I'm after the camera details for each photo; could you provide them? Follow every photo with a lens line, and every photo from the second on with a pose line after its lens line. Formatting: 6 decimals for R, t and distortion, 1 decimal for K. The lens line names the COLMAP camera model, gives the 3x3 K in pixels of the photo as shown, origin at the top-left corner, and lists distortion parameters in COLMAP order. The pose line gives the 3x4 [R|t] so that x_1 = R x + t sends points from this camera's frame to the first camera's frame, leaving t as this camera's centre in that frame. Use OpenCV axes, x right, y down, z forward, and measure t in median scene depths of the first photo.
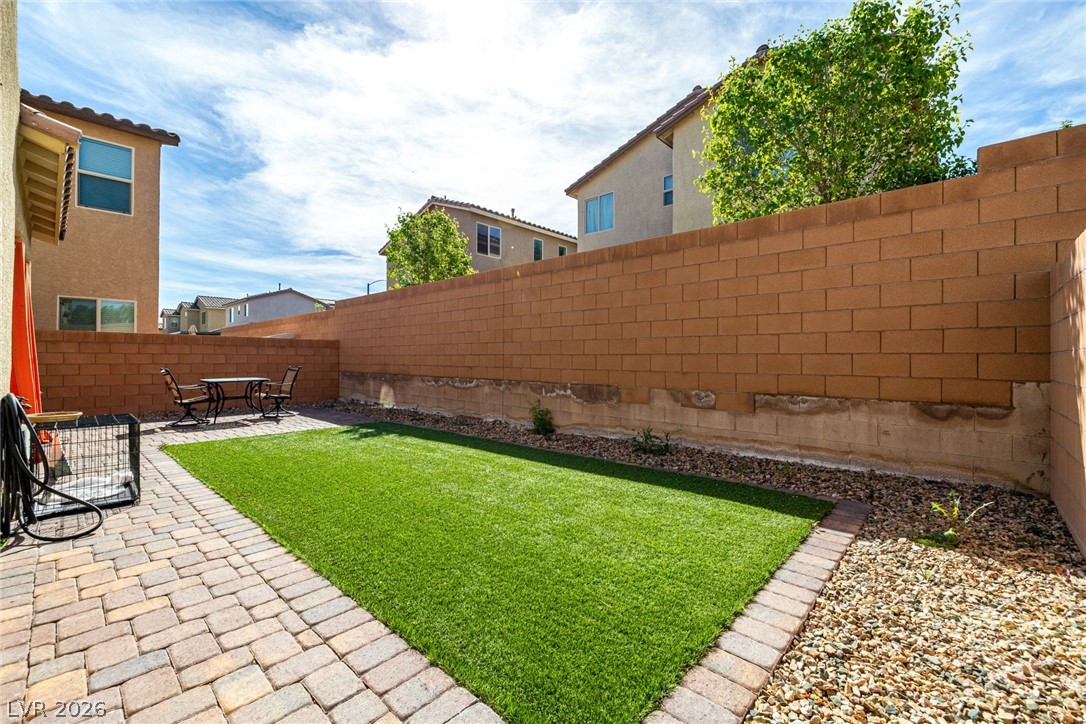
lens RADIAL K [[458.9, 0, 536.7], [0, 458.9, 354.9], [0, 0, 1]] dist [0.001648, 0.000098]
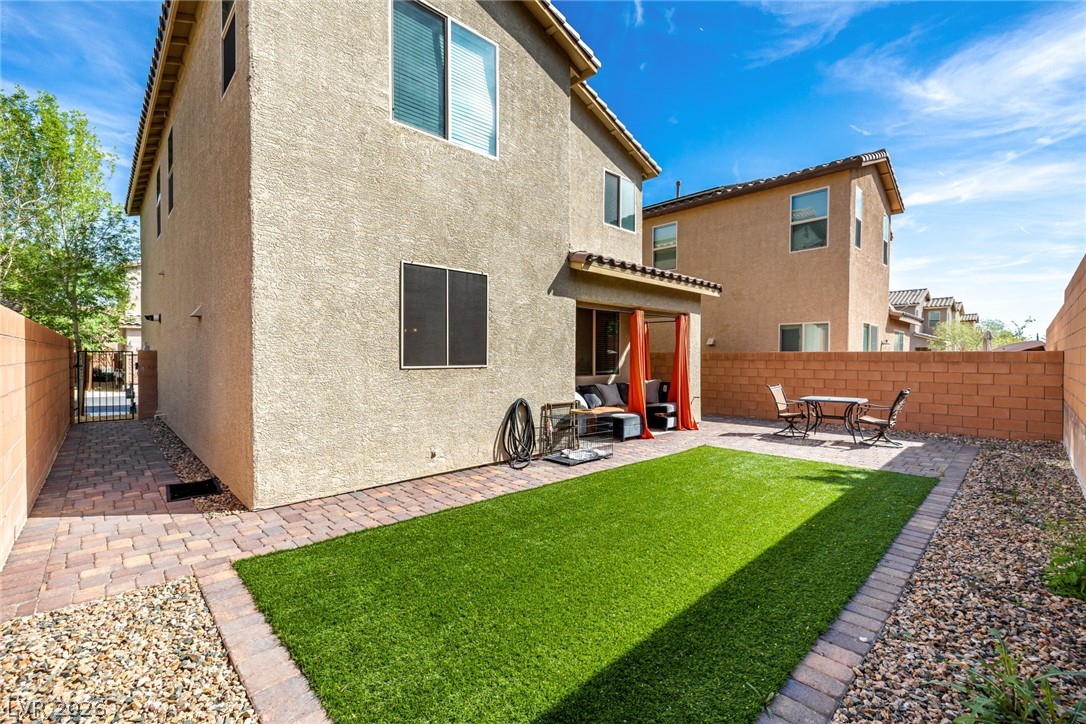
lens RADIAL K [[458.9, 0, 536.7], [0, 458.9, 354.9], [0, 0, 1]] dist [0.001648, 0.000098]
pose [[-0.057419, -0.029425, -0.997916, 0.286585], [-0.017234, 0.999446, -0.028479, 0.004619], [0.998201, 0.015563, -0.057895, 0.383549]]
